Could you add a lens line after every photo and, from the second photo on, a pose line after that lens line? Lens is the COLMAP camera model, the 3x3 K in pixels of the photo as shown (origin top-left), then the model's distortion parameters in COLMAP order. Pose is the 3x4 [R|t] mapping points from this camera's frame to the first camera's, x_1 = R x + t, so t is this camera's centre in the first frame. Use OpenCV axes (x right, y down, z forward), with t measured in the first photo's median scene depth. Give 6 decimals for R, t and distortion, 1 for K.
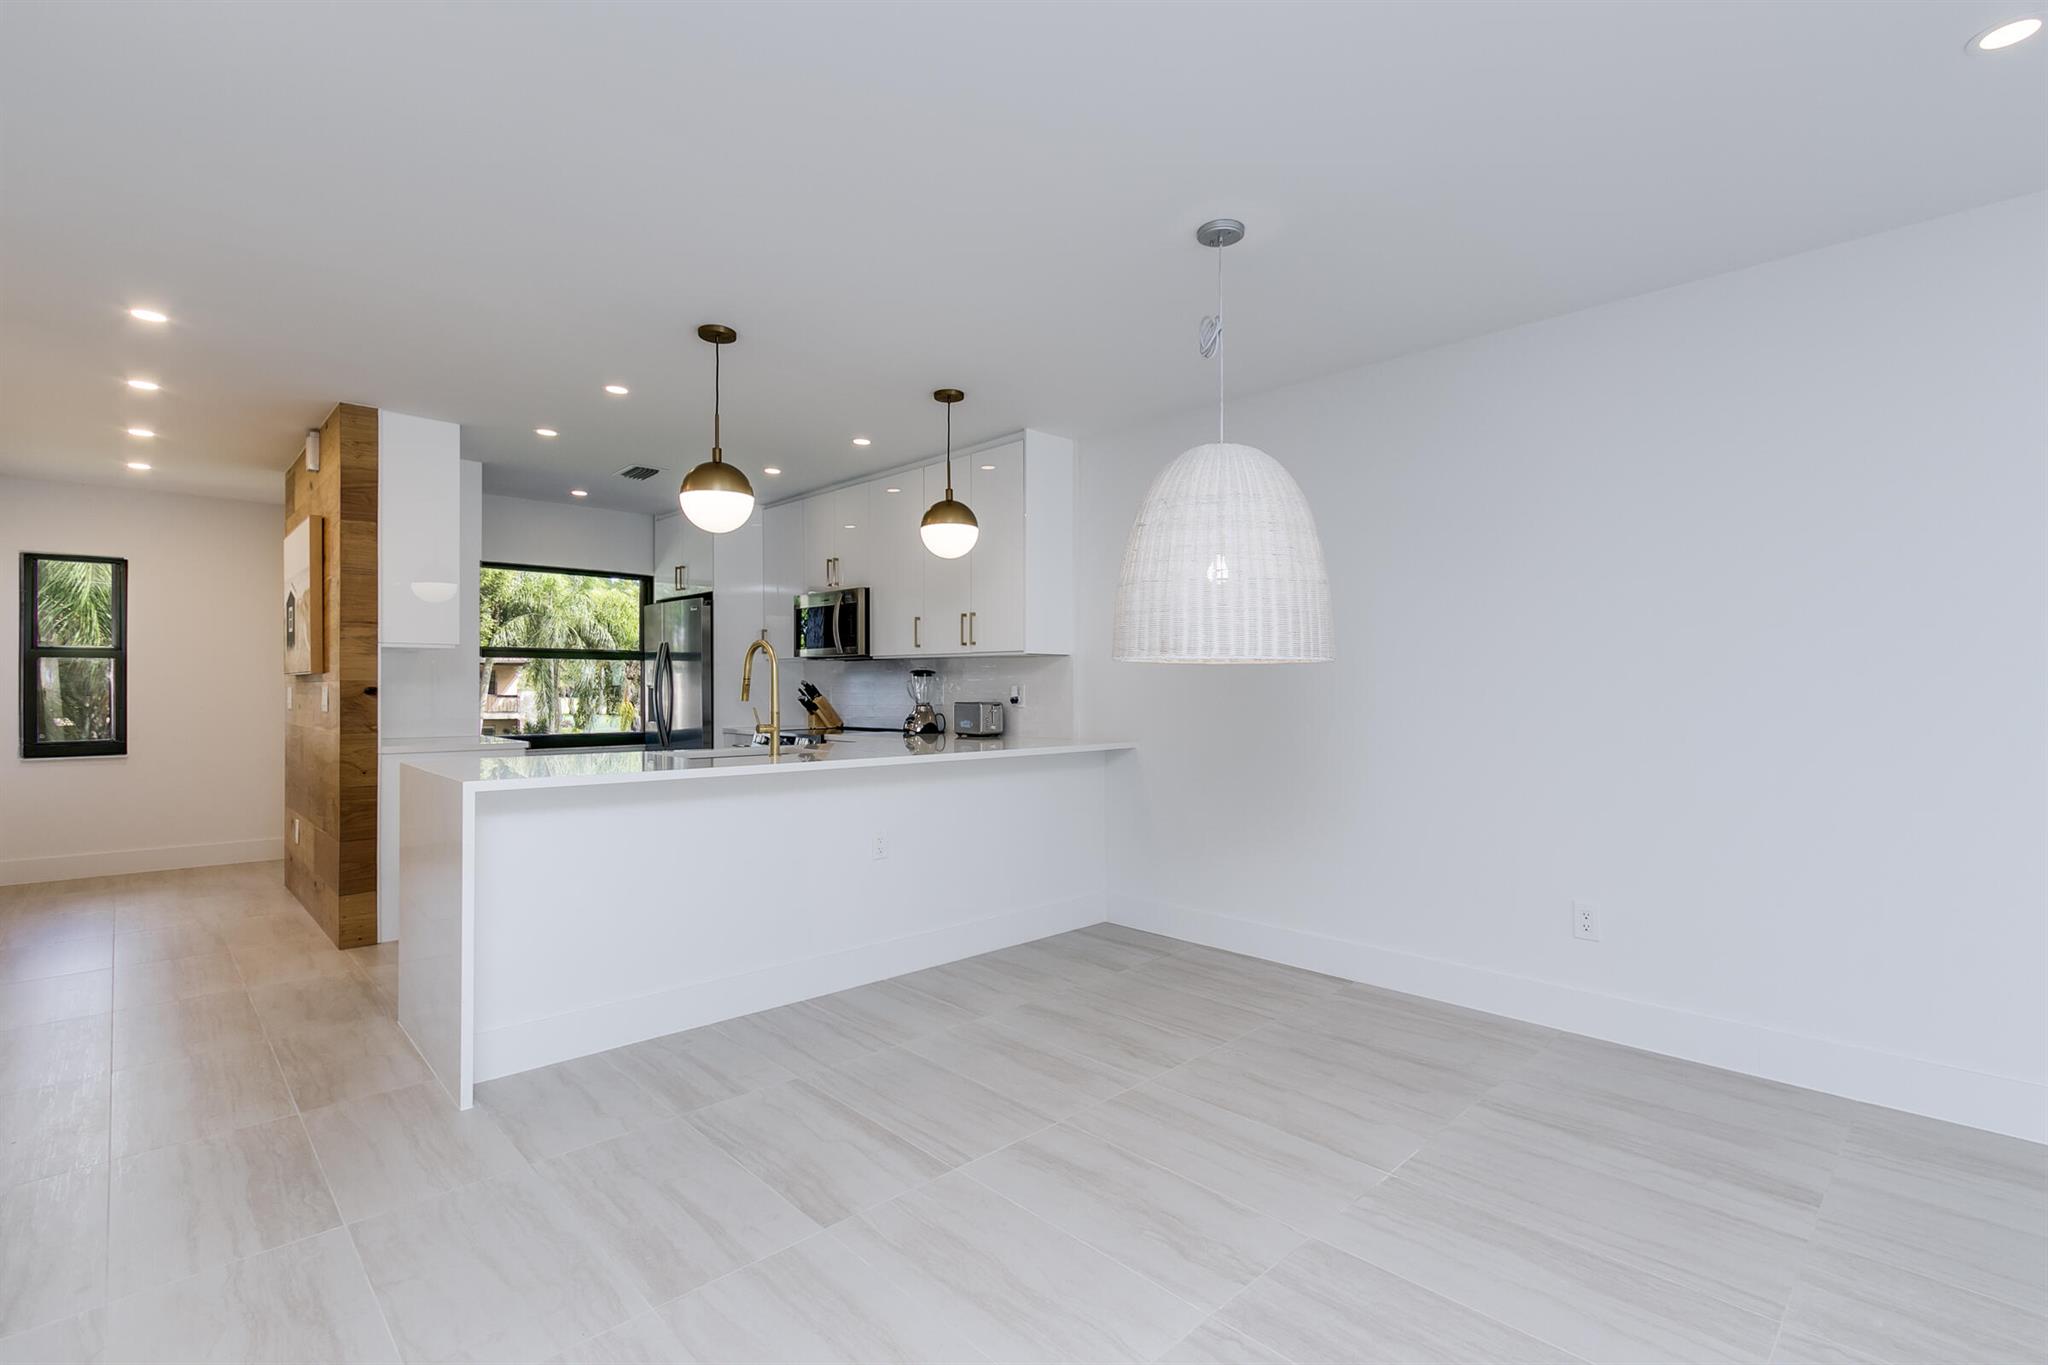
lens RADIAL K [[930.8, 0, 1030.3], [0, 930.8, 682.1], [0, 0, 1]] dist [0.008653, -0.003471]
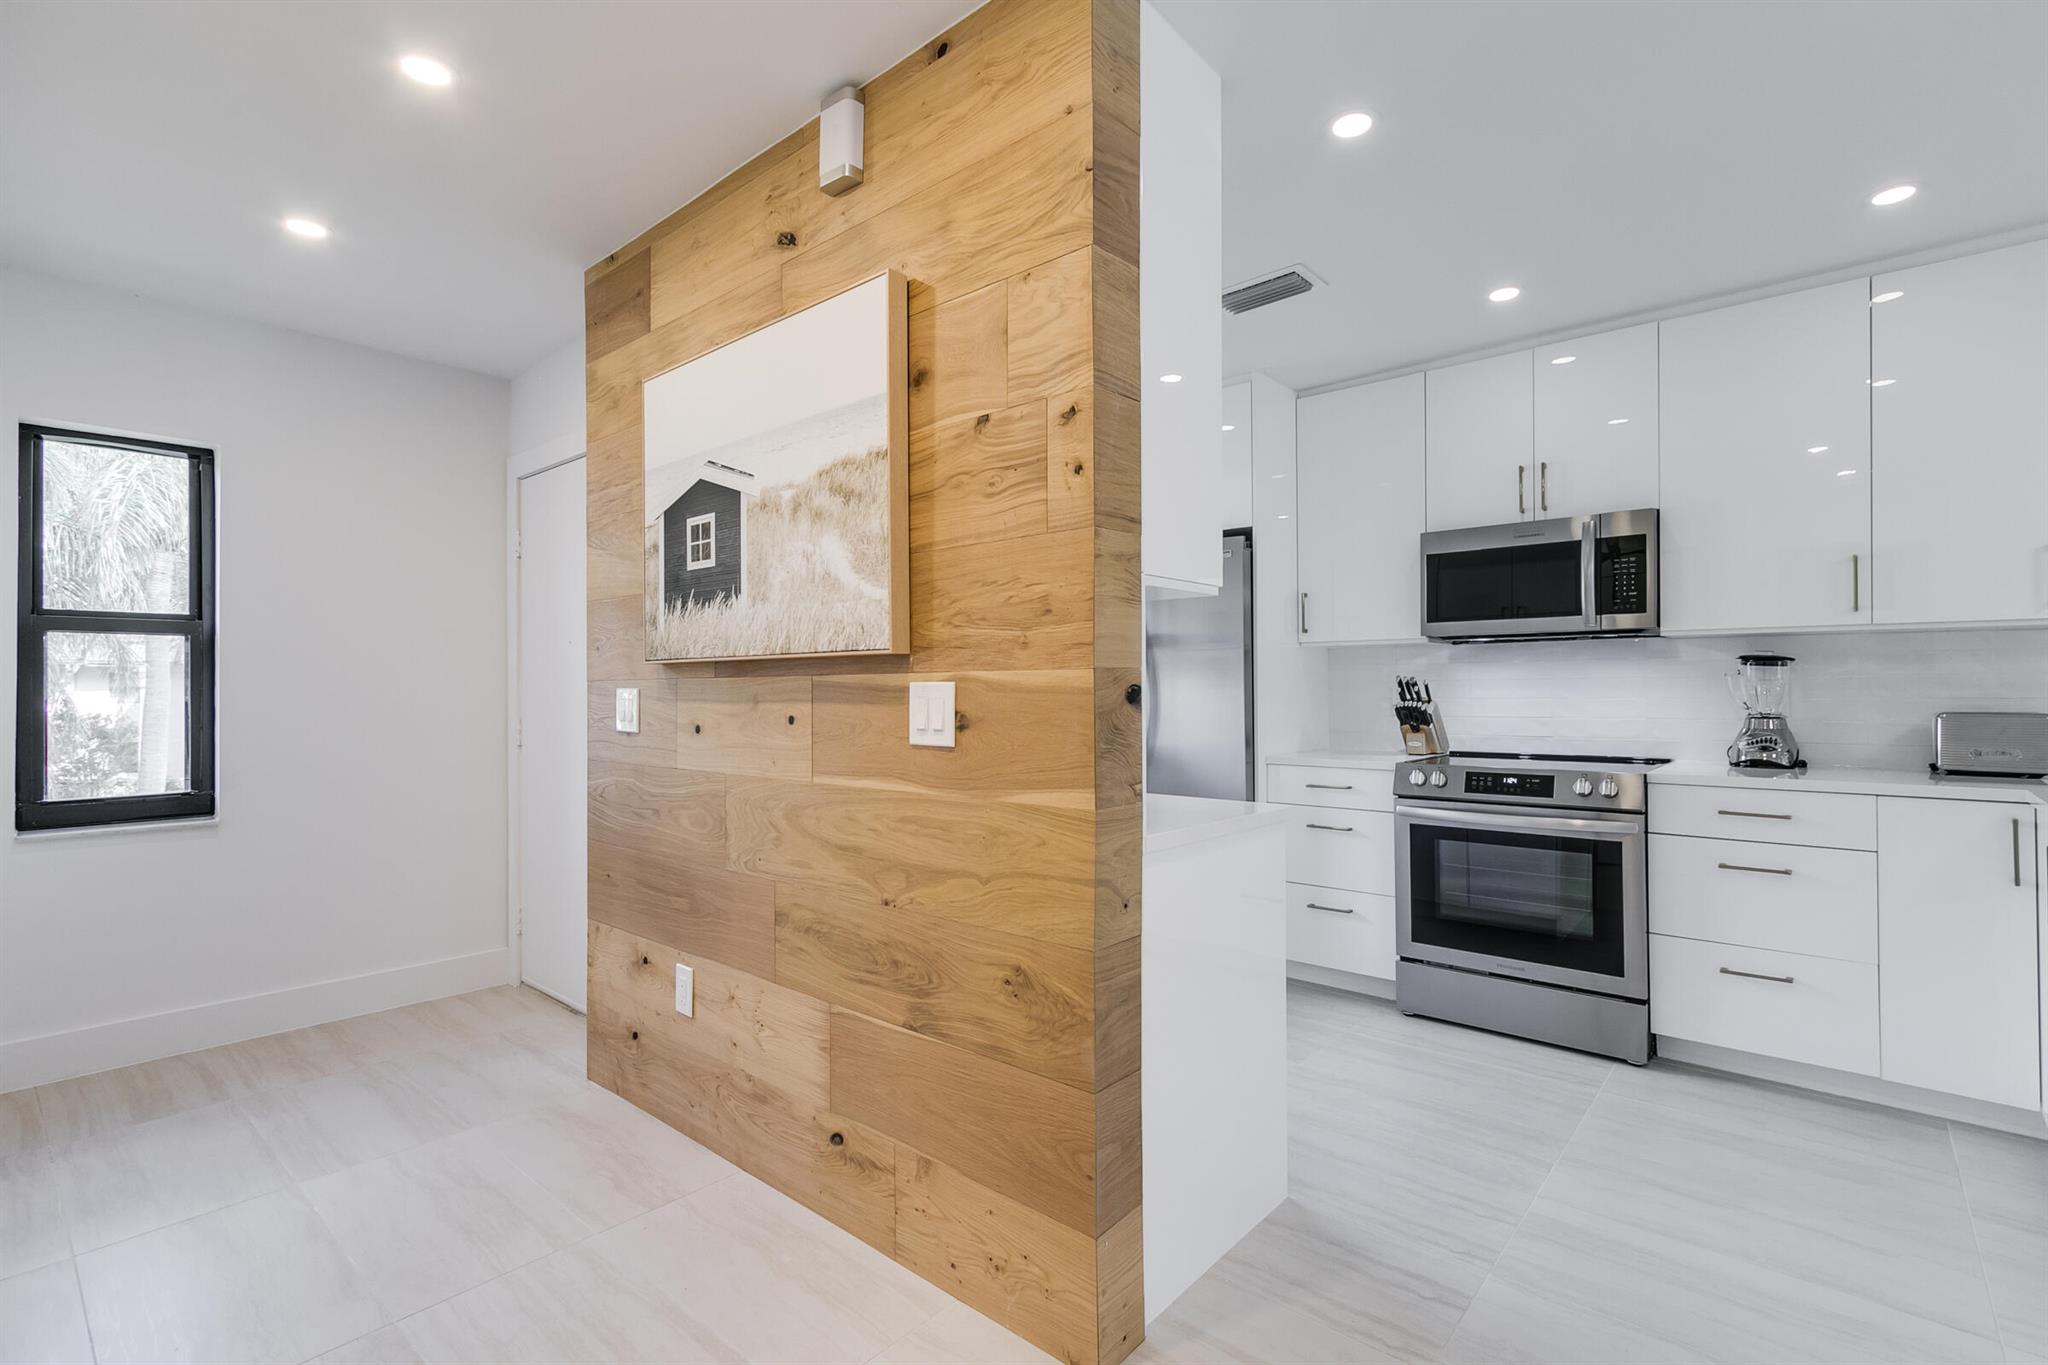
lens RADIAL K [[930.8, 0, 1035.1], [0, 930.8, 682.4], [0, 0, 1]] dist [0.008653, -0.003471]
pose [[0.996228, -0.002382, 0.086741, -0.690626], [0.002718, 0.999989, -0.003757, 0.005215], [-0.086732, 0.003978, 0.996224, 0.543653]]
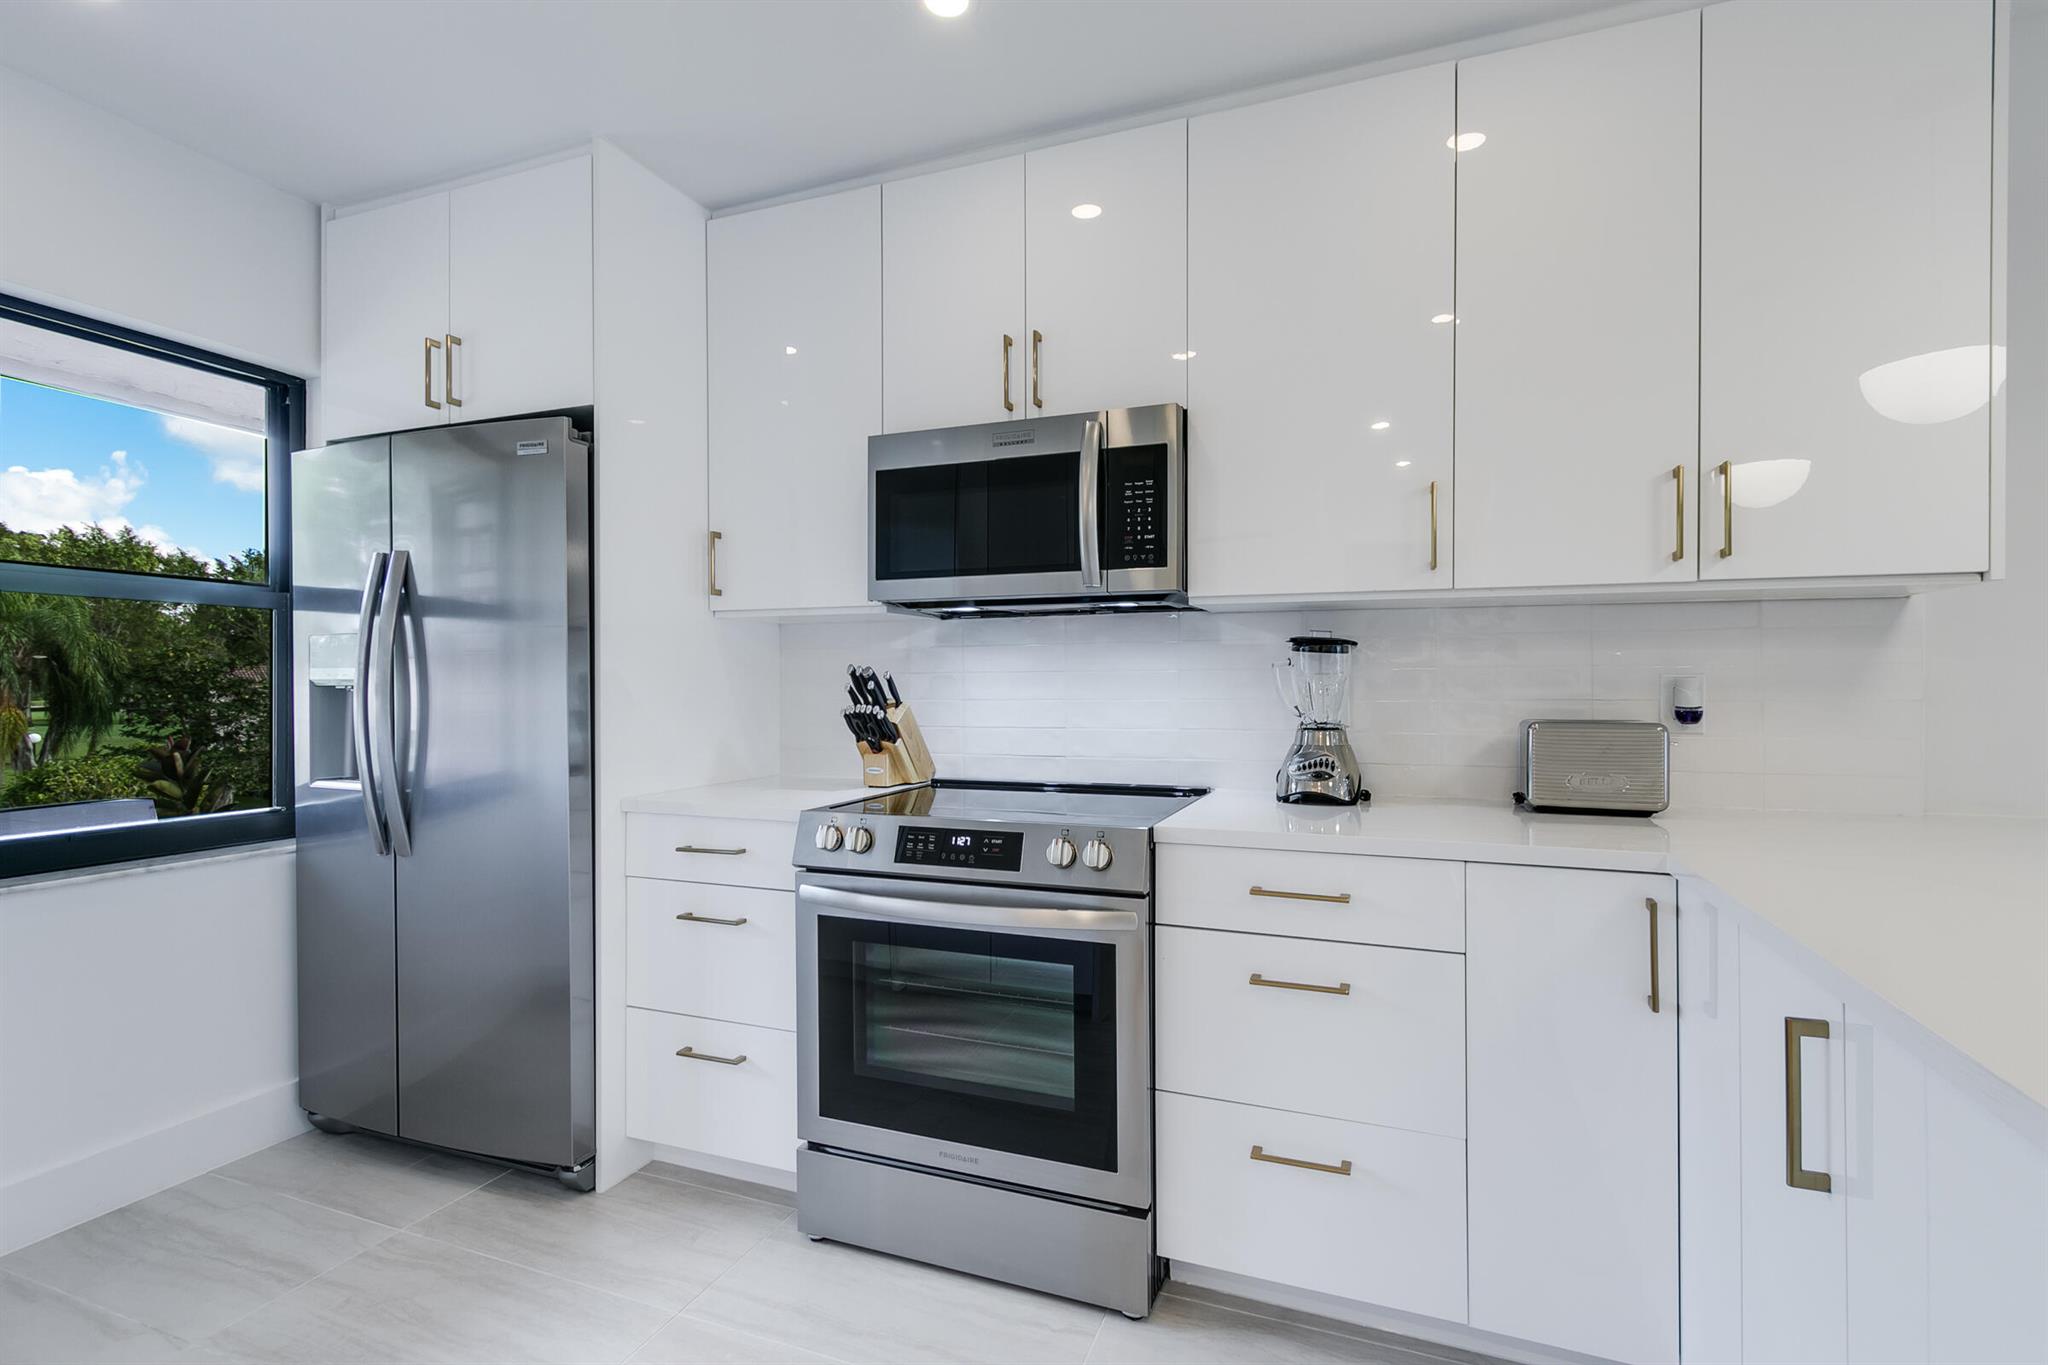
lens RADIAL K [[930.8, 0, 1028.9], [0, 930.8, 684.4], [0, 0, 1]] dist [0.008653, -0.003471]
pose [[0.908780, -0.002274, 0.417269, -0.440295], [0.000054, 0.999986, 0.005332, 0.005408], [-0.417275, -0.004823, 0.908767, 0.801961]]
